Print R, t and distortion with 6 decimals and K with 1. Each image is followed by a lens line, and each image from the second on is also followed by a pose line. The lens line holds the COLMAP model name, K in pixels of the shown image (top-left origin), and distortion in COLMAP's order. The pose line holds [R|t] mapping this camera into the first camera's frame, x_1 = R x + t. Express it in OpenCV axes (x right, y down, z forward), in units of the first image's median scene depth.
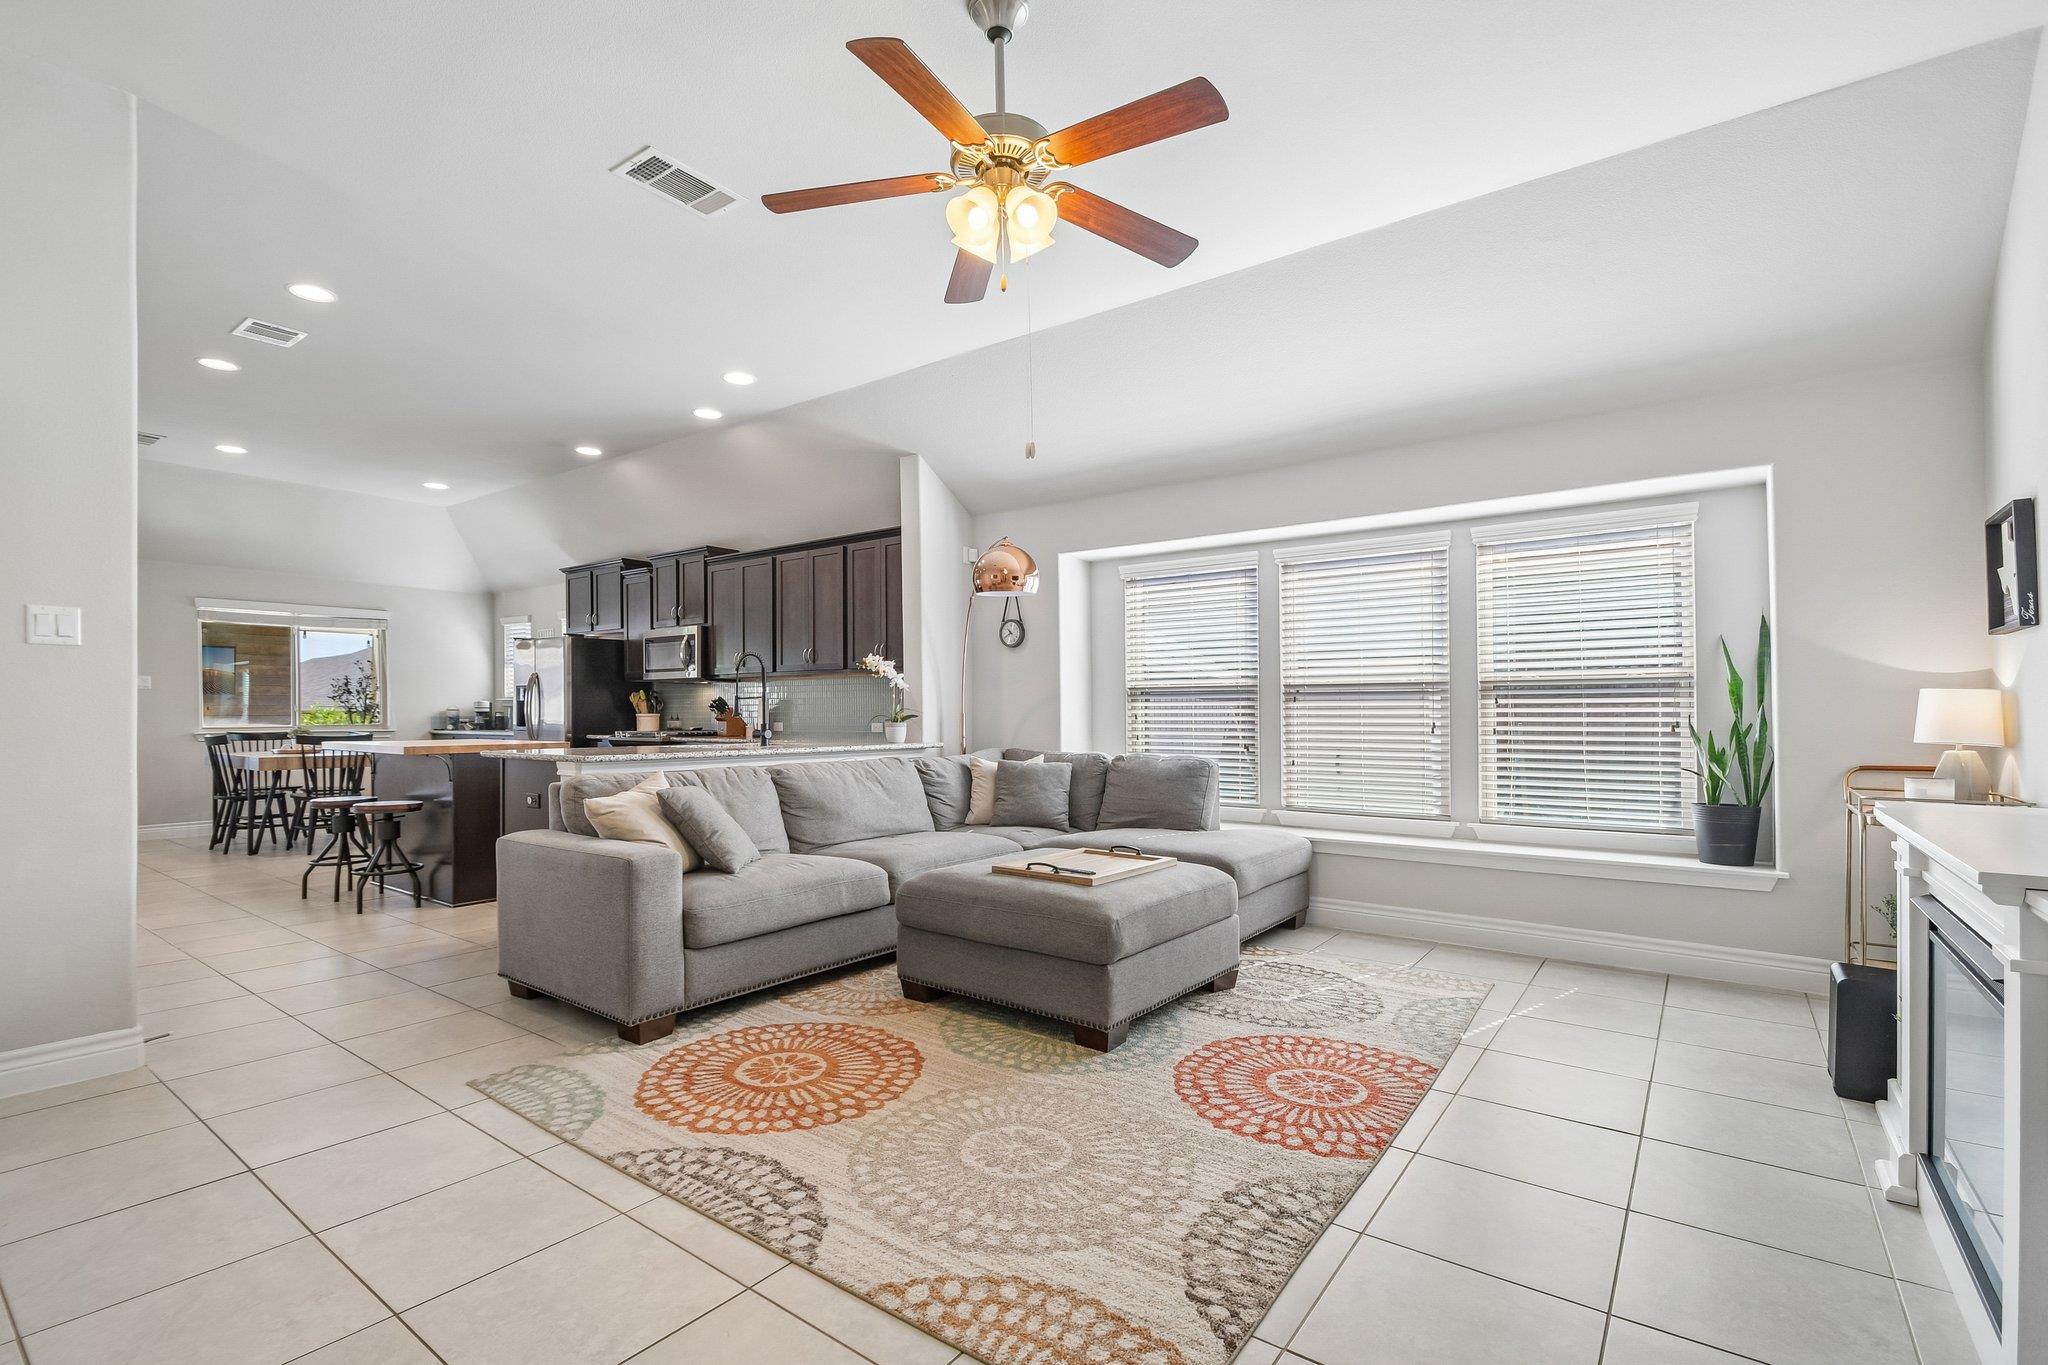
lens RADIAL K [[917.6, 0, 1014.4], [0, 917.6, 704.5], [0, 0, 1]] dist [0.007046, -0.011620]
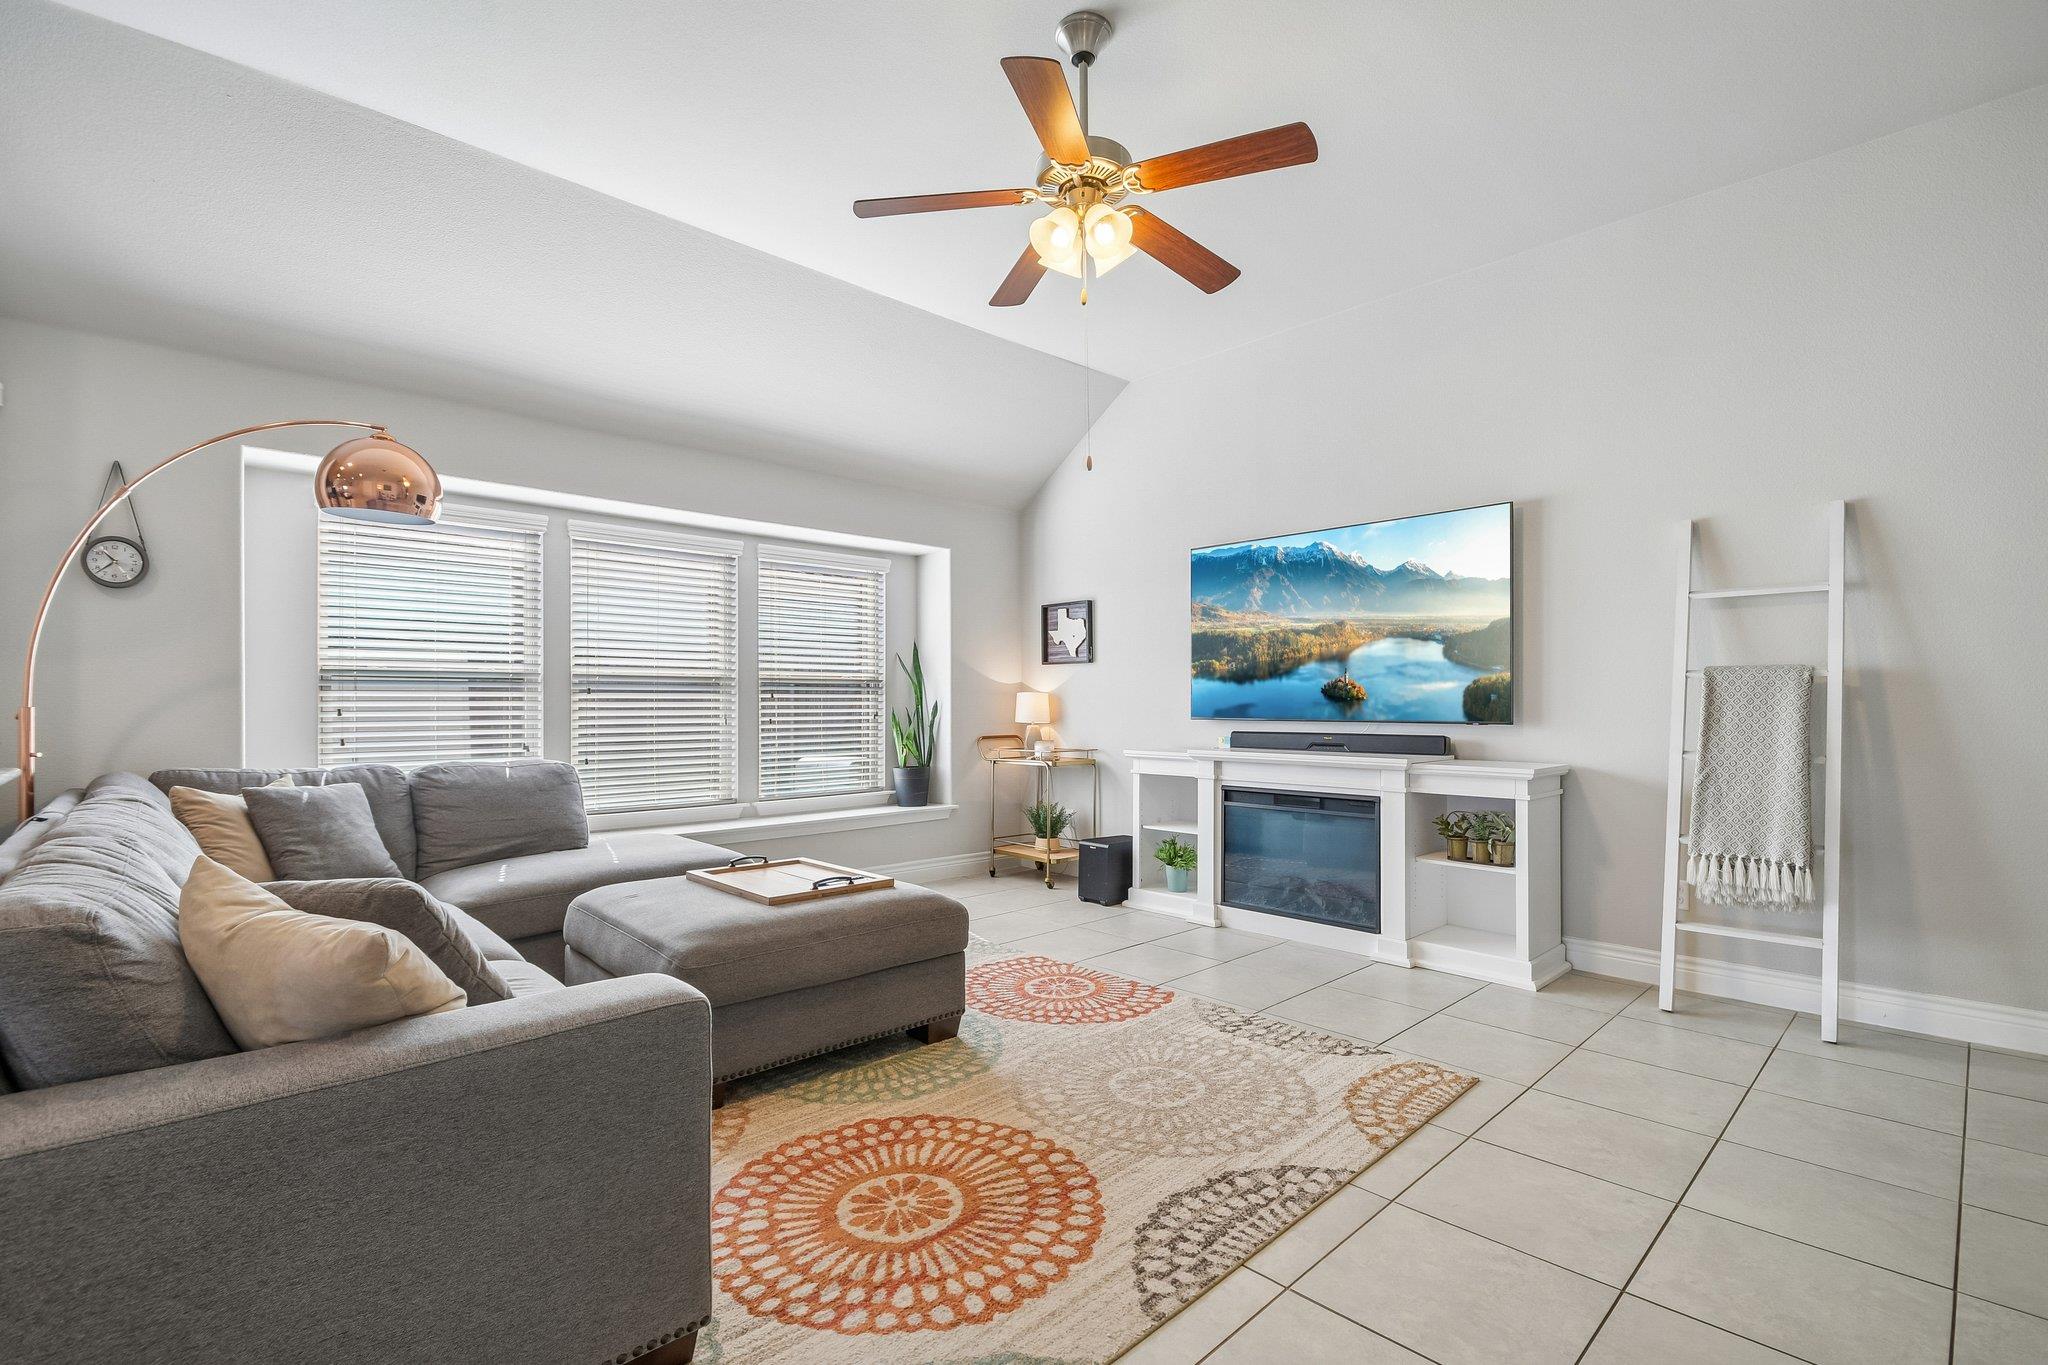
lens RADIAL K [[917.6, 0, 1024.0], [0, 917.6, 703.5], [0, 0, 1]] dist [0.007046, -0.011620]
pose [[0.169457, 0.001372, 0.985537, -0.691022], [-0.006049, 0.999982, -0.000352, 0.005584], [-0.985519, -0.005902, 0.169462, 0.579583]]
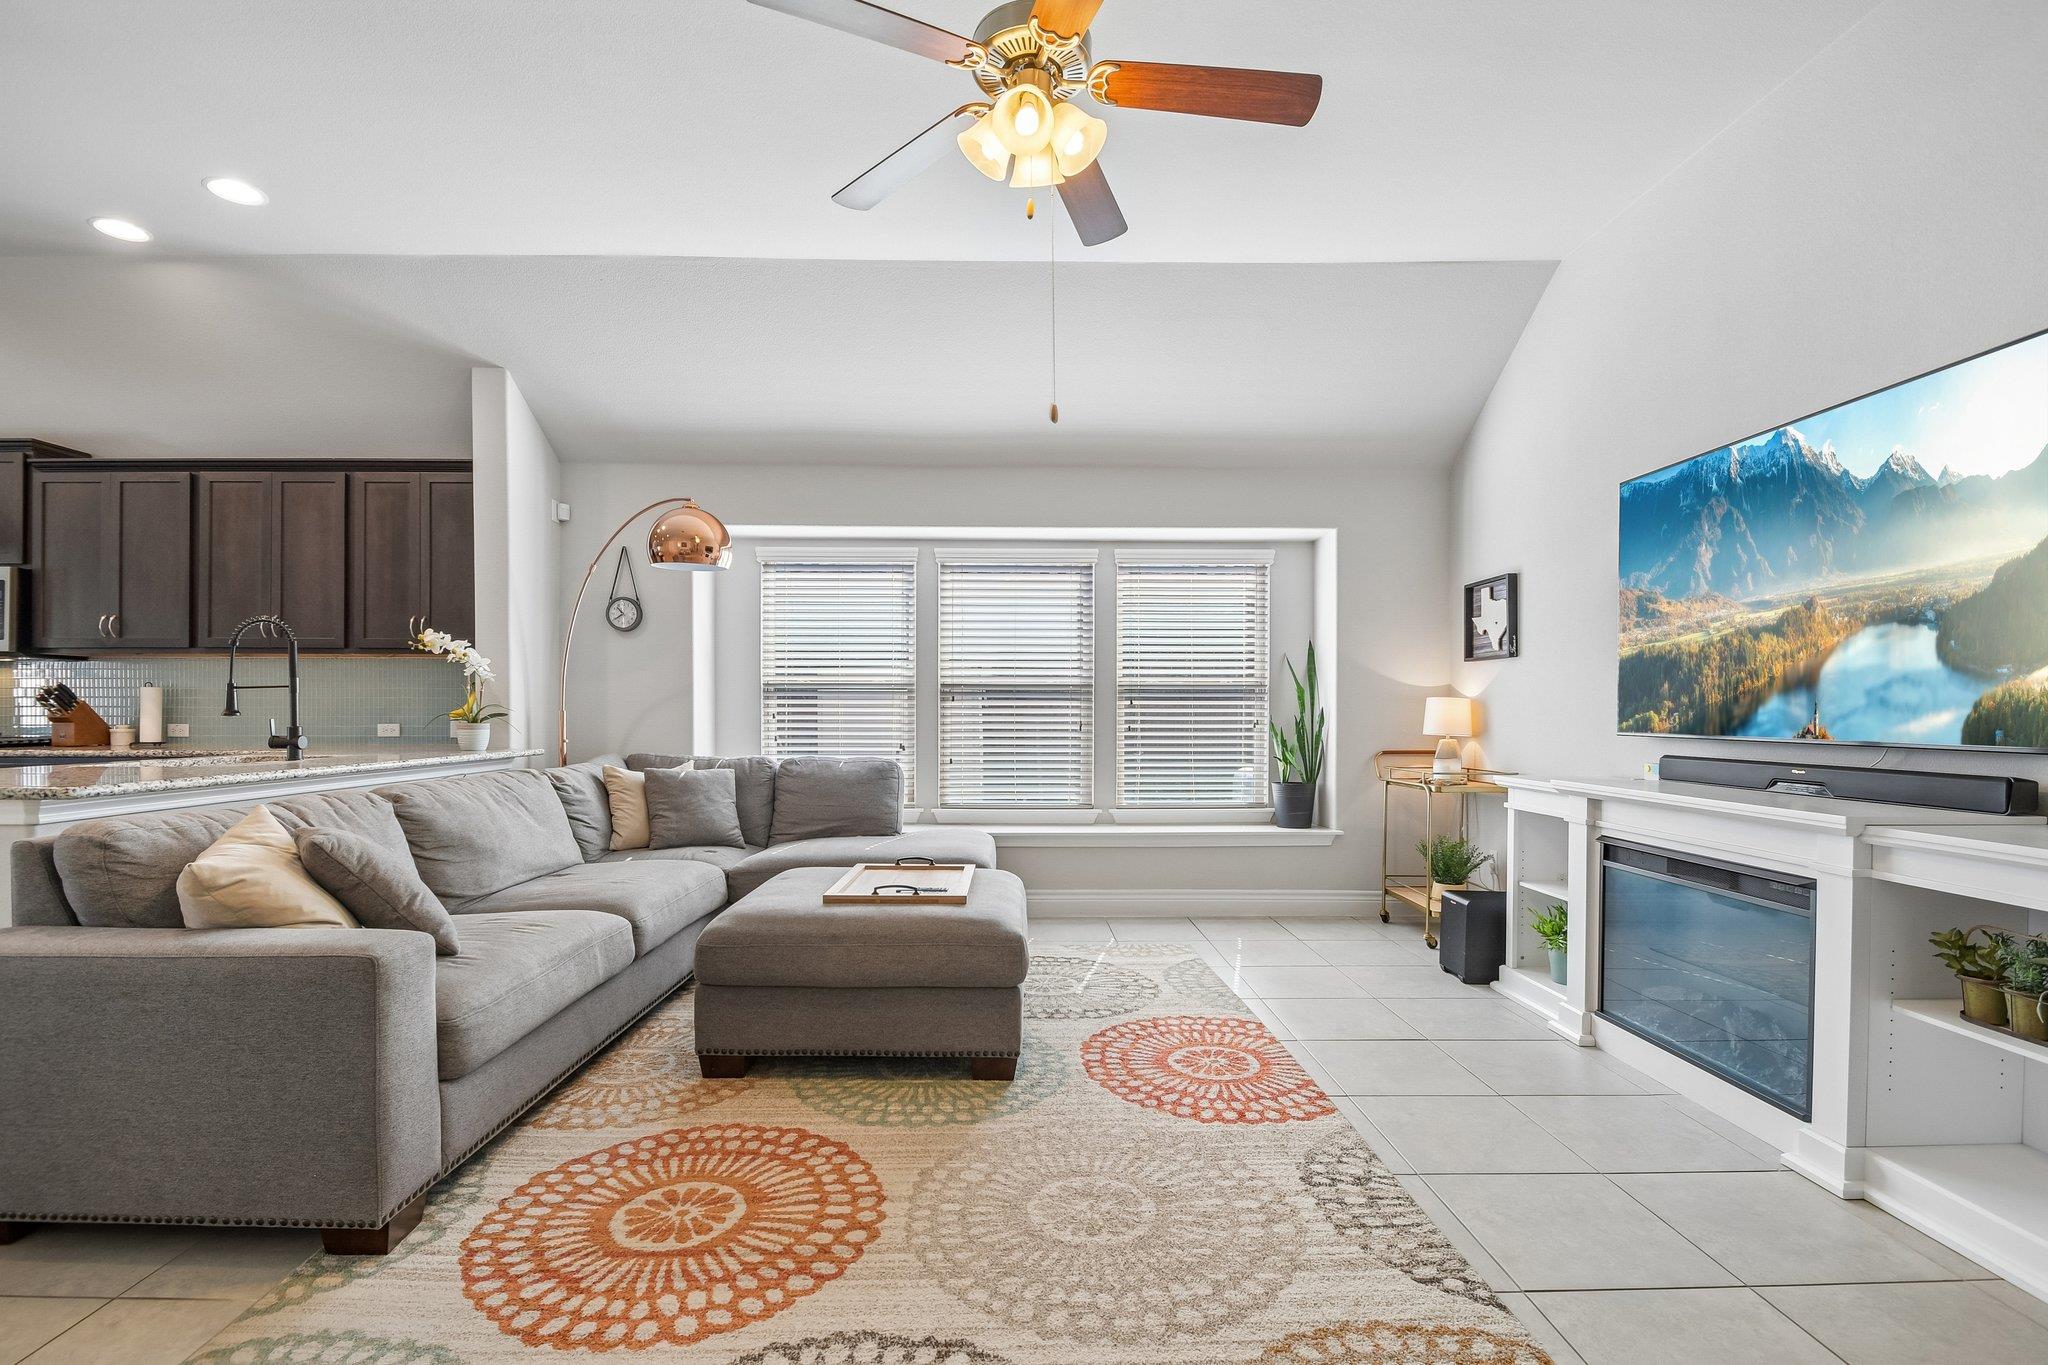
lens RADIAL K [[917.6, 0, 1015.4], [0, 917.6, 711.8], [0, 0, 1]] dist [0.007046, -0.011620]
pose [[0.789850, 0.002308, 0.613296, -0.355928], [-0.008060, 0.999946, 0.006617, 0.002549], [-0.613247, -0.010169, 0.789826, 0.211560]]
